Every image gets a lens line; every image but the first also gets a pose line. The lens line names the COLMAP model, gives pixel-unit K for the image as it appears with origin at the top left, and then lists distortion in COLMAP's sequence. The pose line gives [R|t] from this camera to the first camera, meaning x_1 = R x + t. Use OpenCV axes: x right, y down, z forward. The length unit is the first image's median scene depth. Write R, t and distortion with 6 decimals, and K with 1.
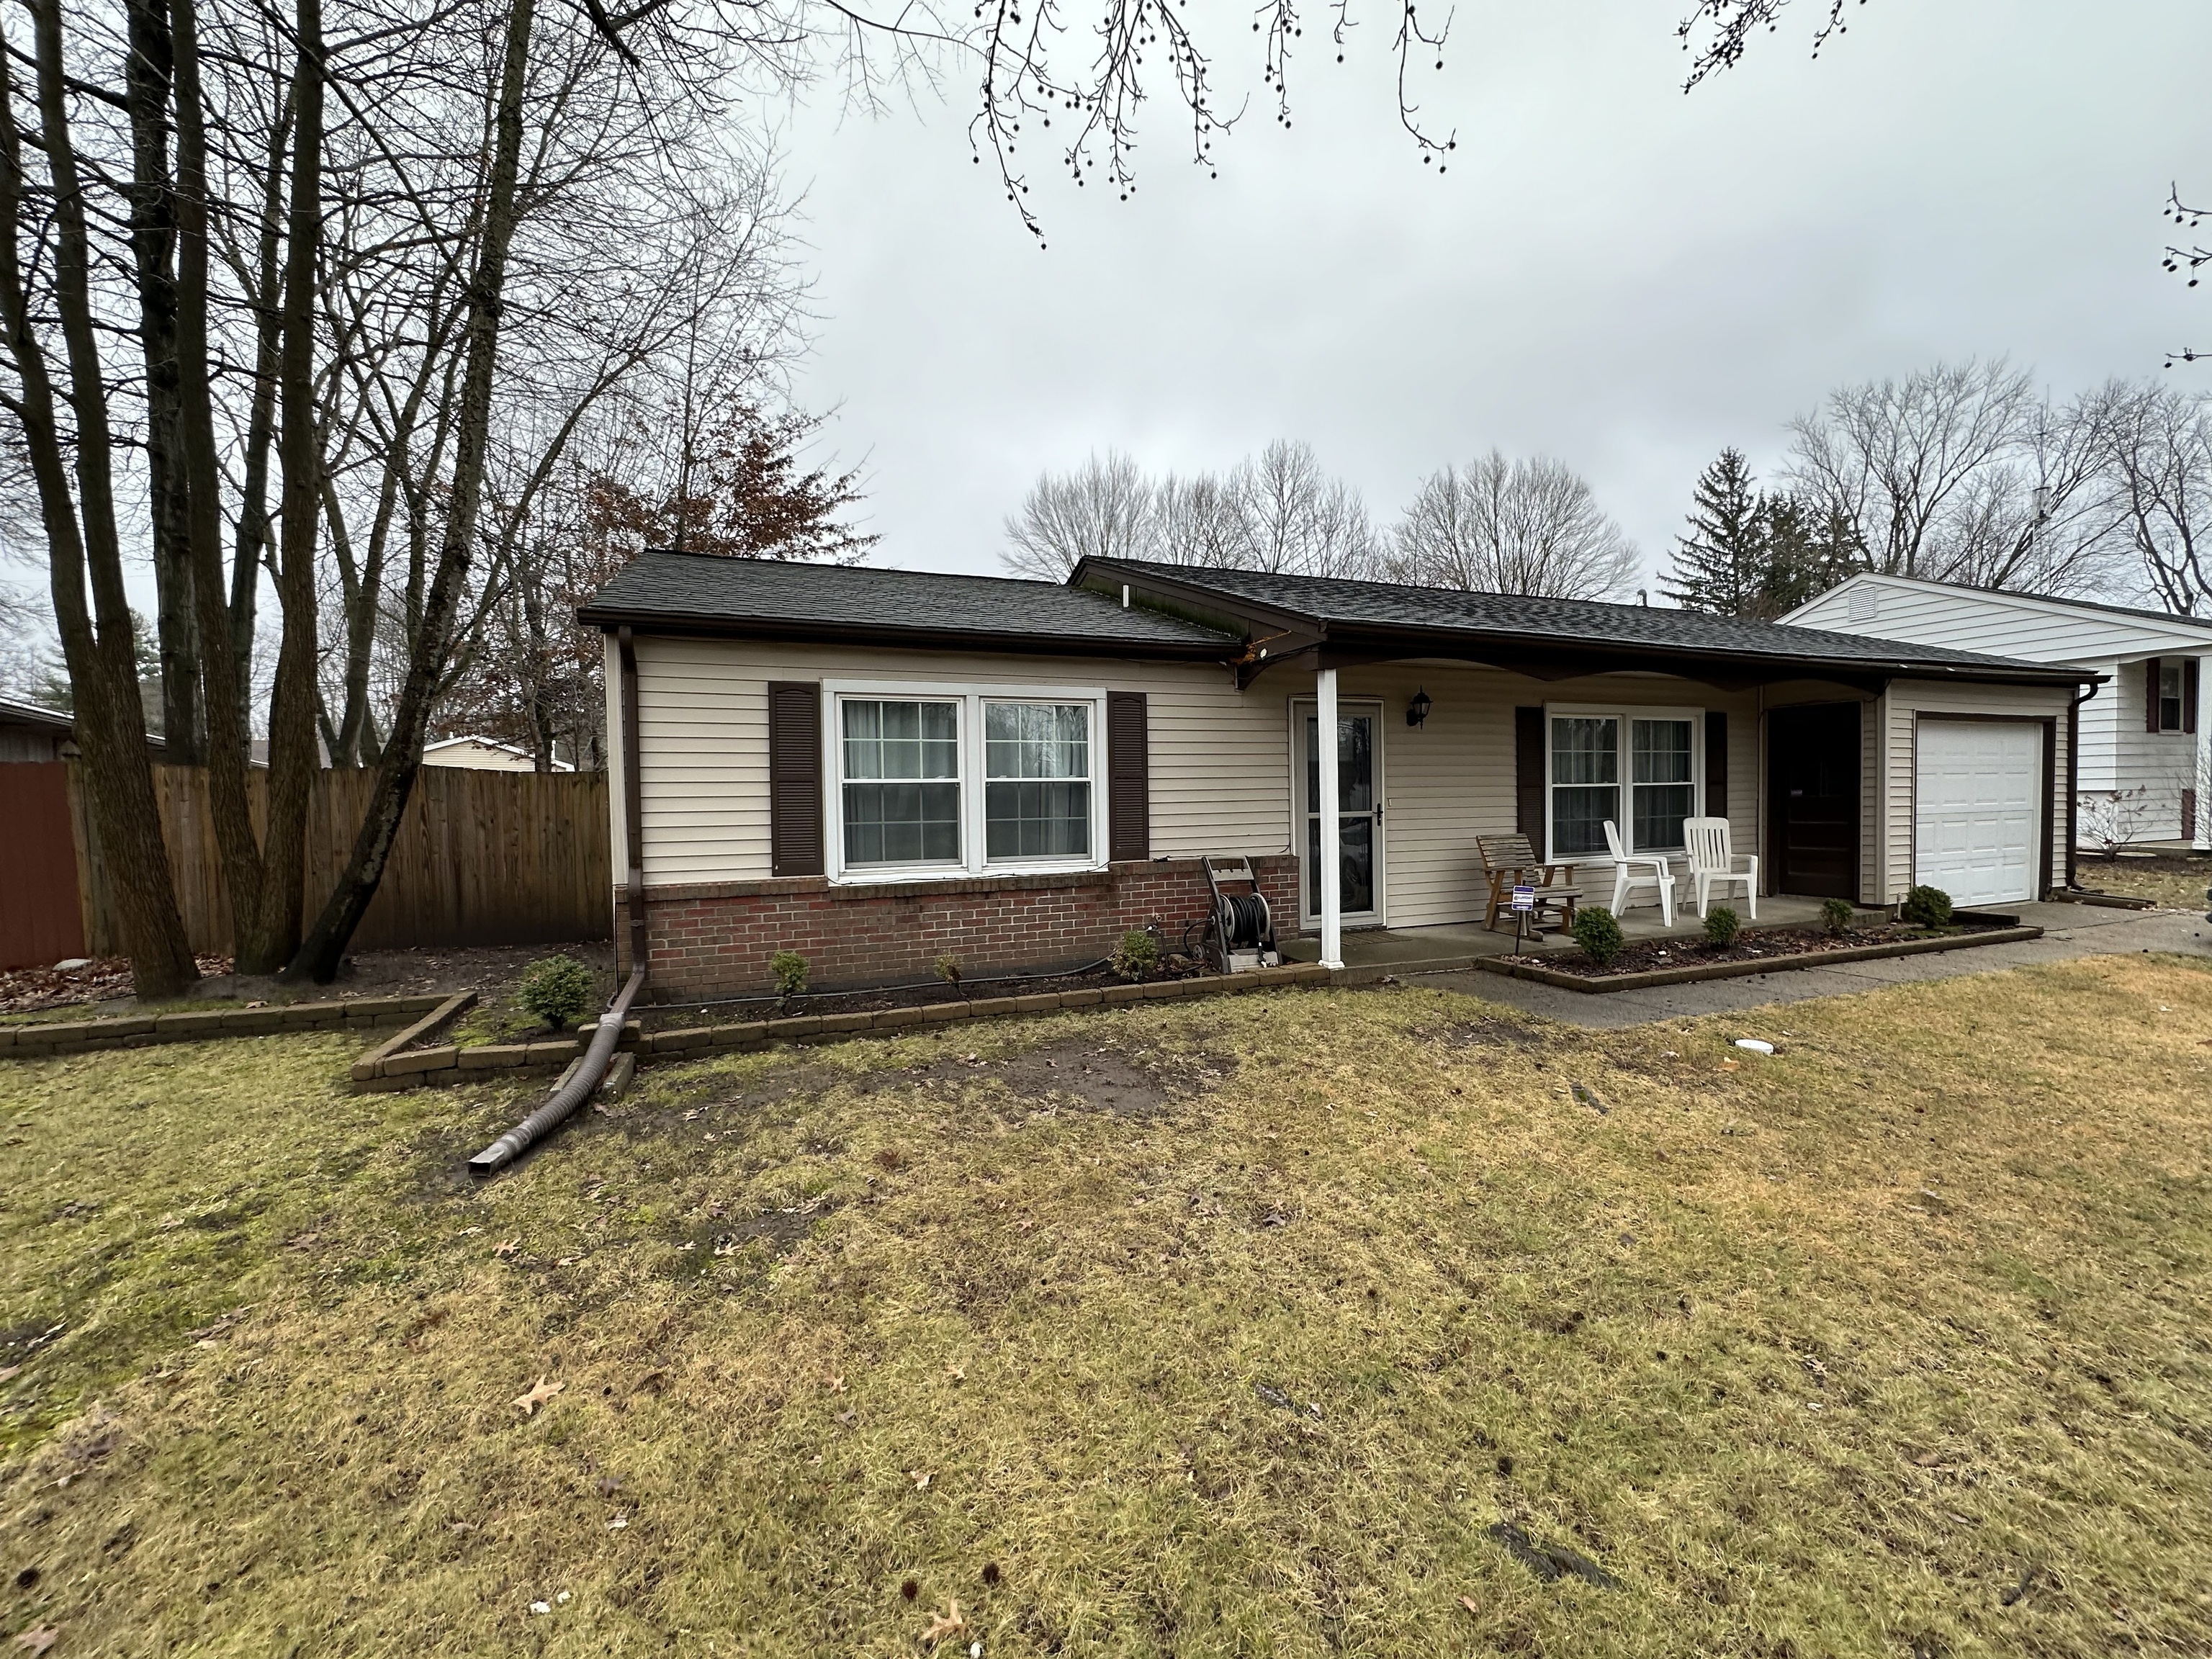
lens RADIAL K [[878.1, 0, 1102.2], [0, 878.1, 828.8], [0, 0, 1]] dist [-0.002700, 0.000177]
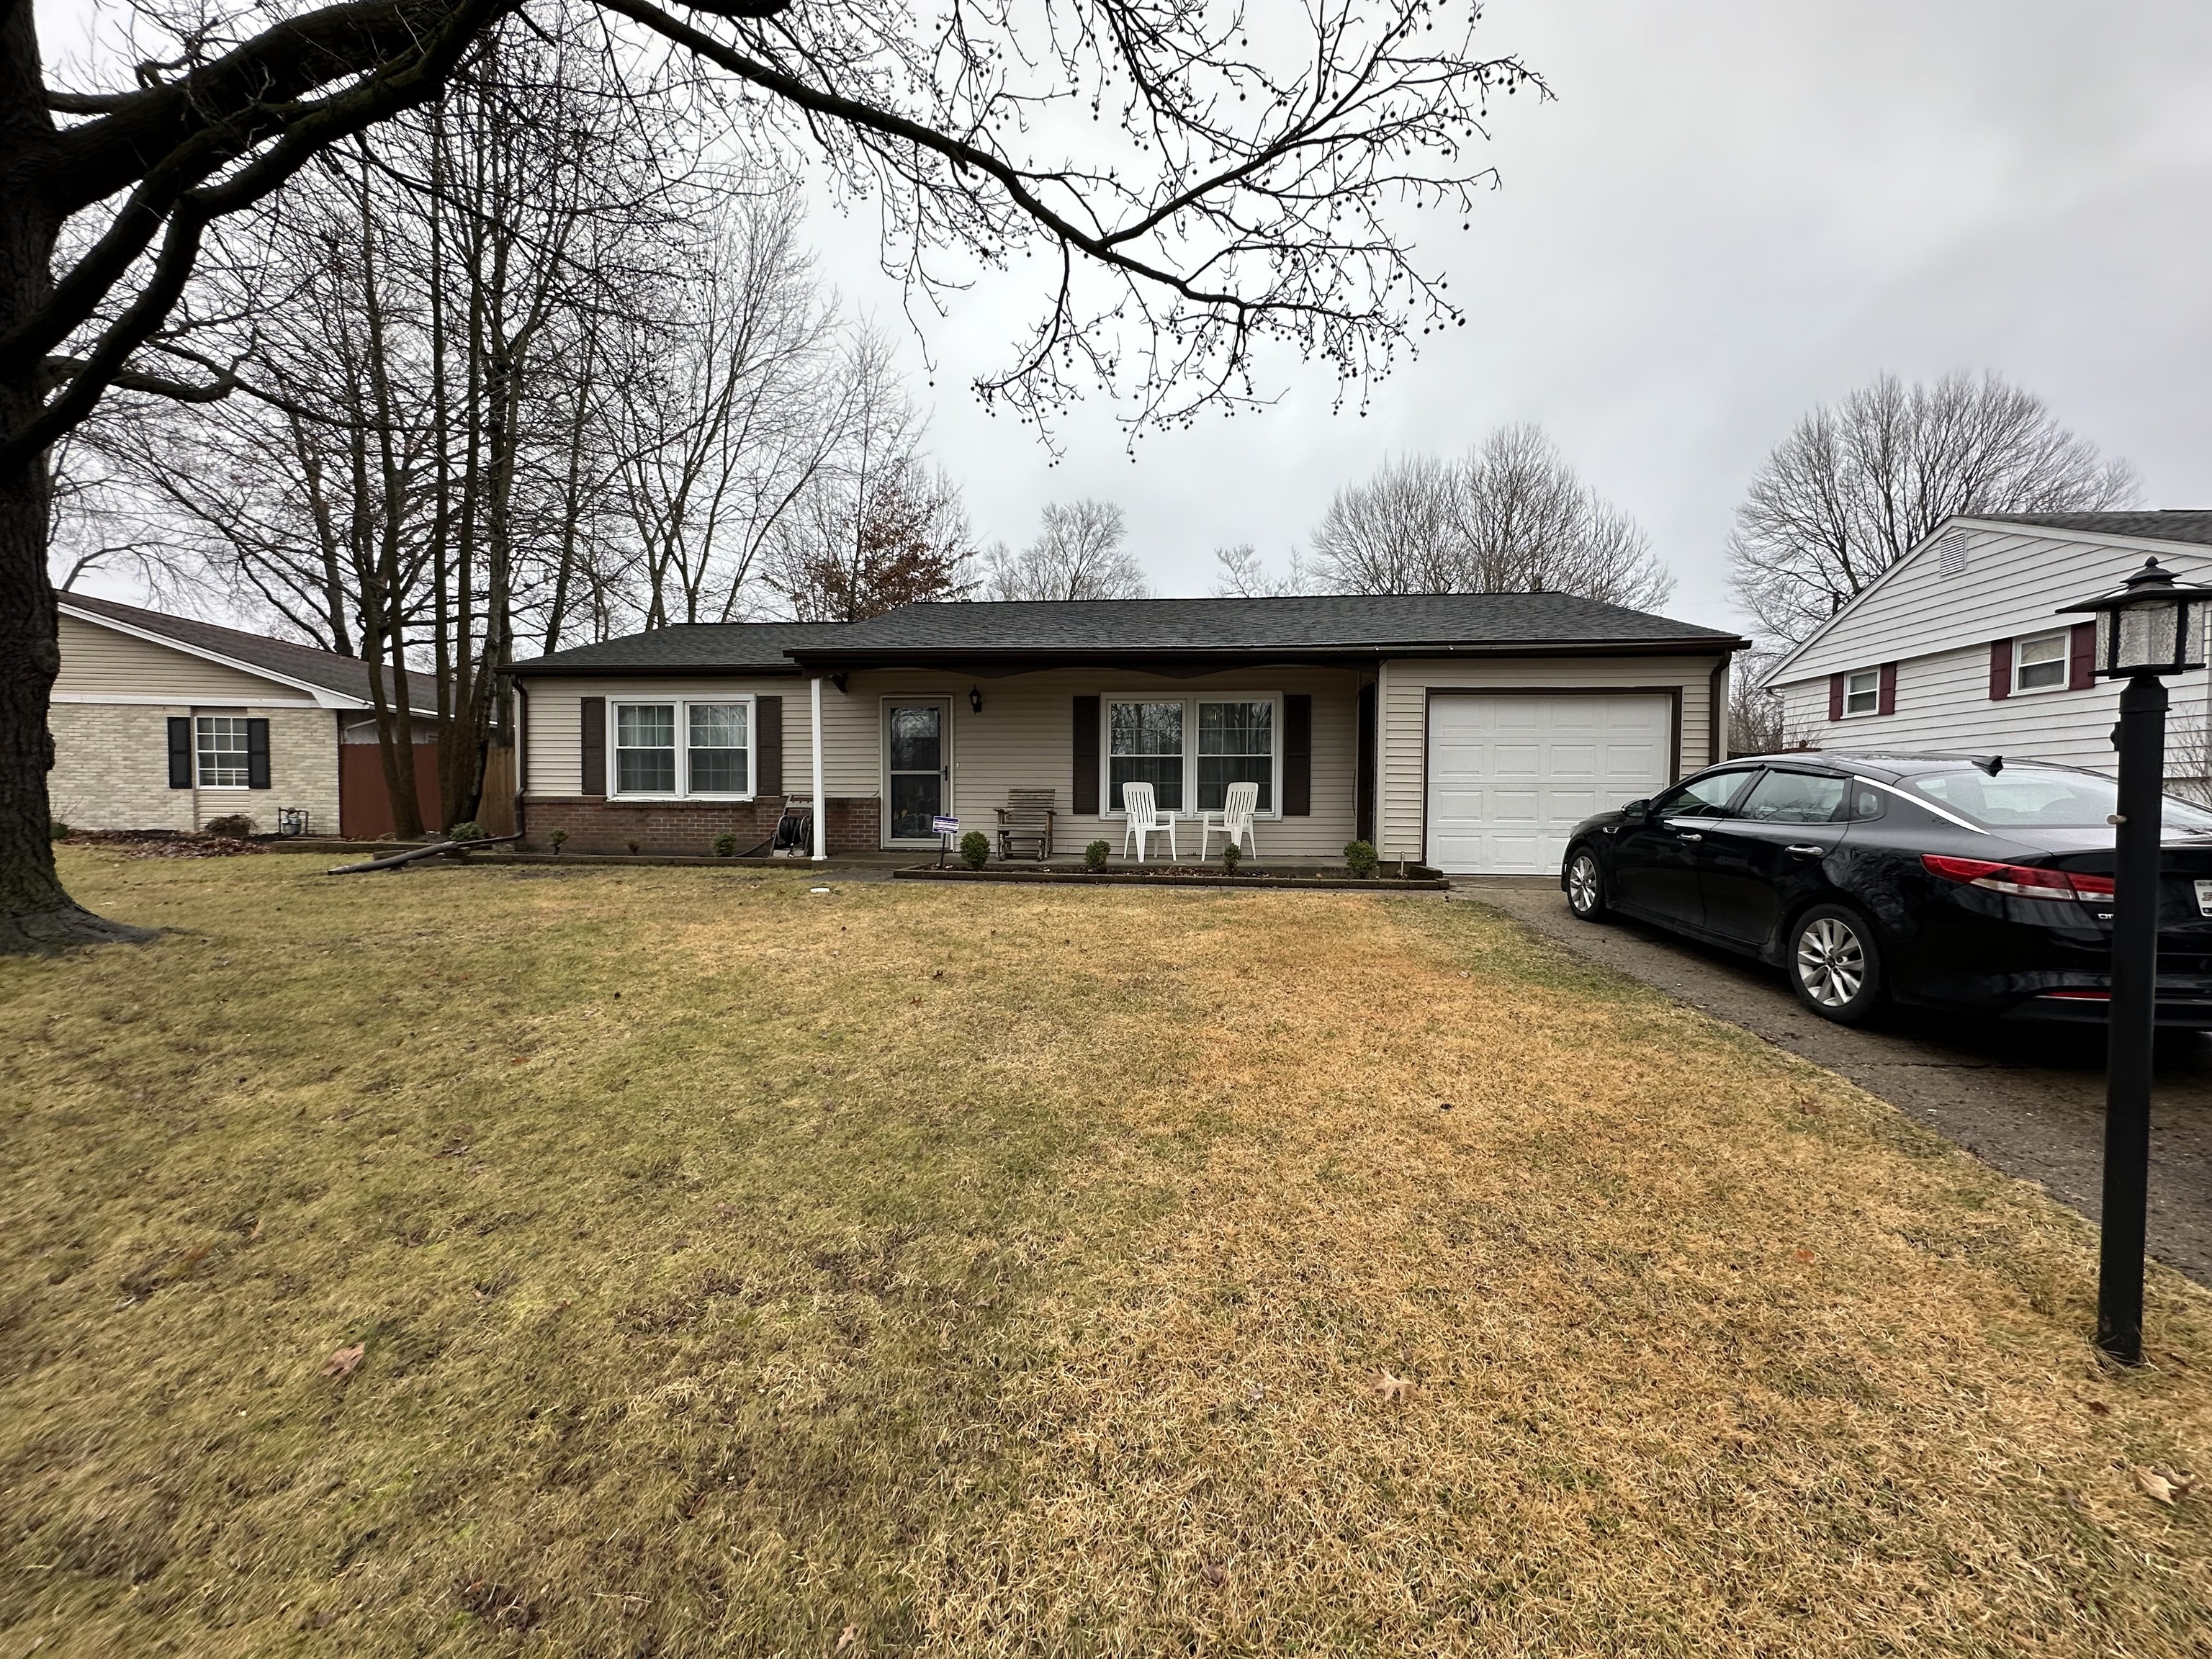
lens RADIAL K [[878.1, 0, 1102.2], [0, 878.1, 828.8], [0, 0, 1]] dist [-0.002700, 0.000177]
pose [[0.890631, 0.033548, -0.453487, 1.437647], [-0.038879, 0.999241, -0.002435, 0.082021], [0.453061, 0.019800, 0.891260, -0.217186]]
